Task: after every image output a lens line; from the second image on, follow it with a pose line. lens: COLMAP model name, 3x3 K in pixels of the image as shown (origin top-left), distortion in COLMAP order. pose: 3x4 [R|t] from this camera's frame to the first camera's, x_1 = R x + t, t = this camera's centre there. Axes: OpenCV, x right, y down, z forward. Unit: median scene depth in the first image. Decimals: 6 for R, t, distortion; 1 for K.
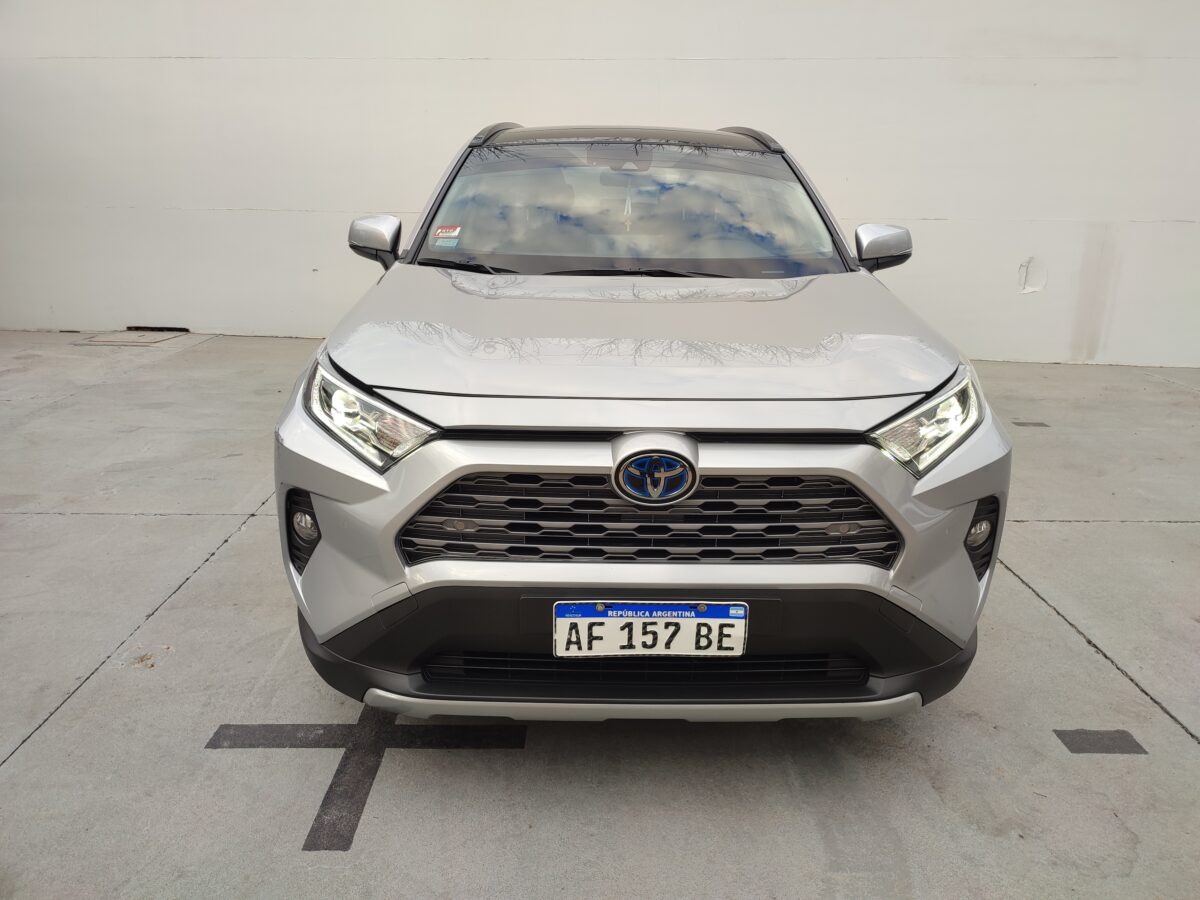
lens RADIAL K [[881.6, 0, 598.6], [0, 881.6, 445.6], [0, 0, 1]] dist [0.050129, -0.049021]
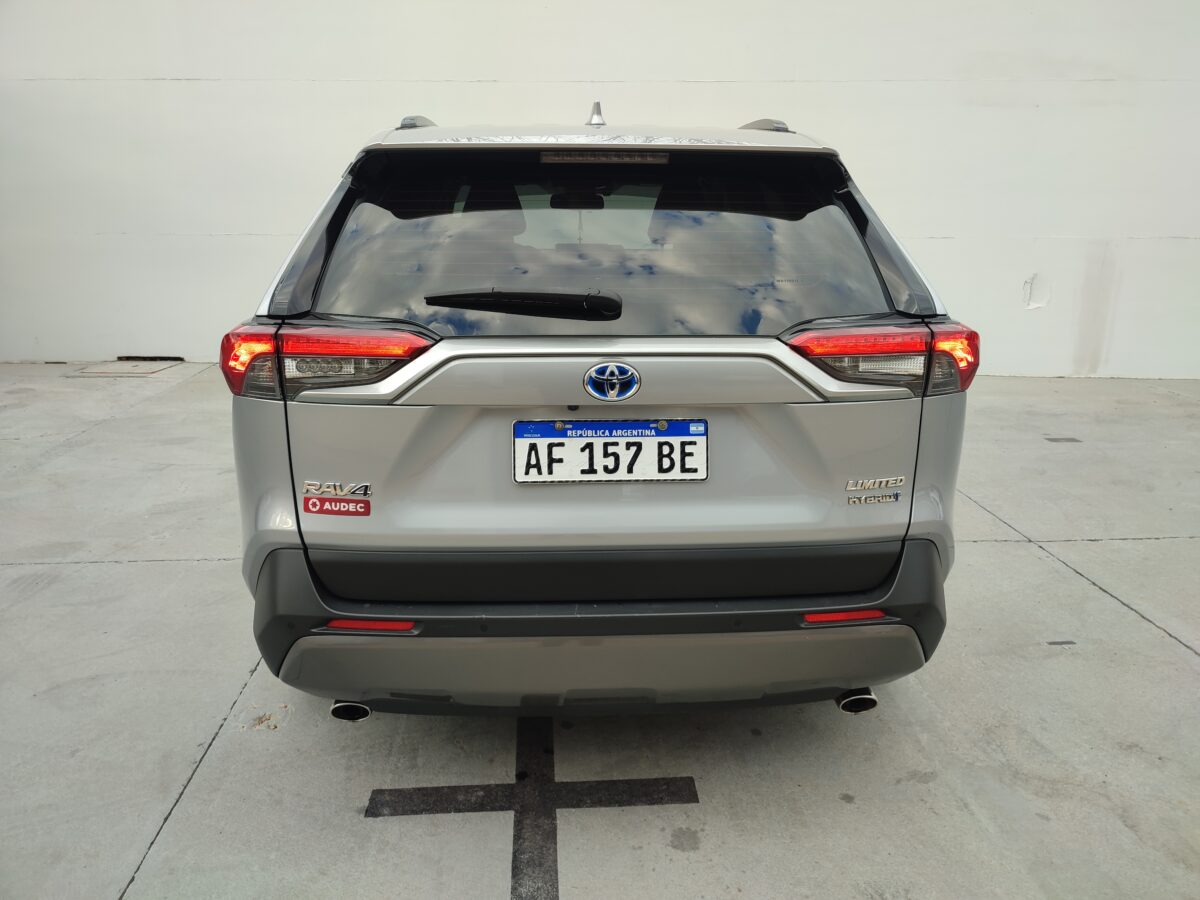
lens RADIAL K [[881.6, 0, 599.2], [0, 881.6, 446.9], [0, 0, 1]] dist [0.050129, -0.049021]
pose [[0.998103, -0.023163, 0.057046, -0.198044], [0.024054, 0.999599, -0.014972, -0.026633], [-0.056676, 0.016316, 0.998259, 0.032991]]
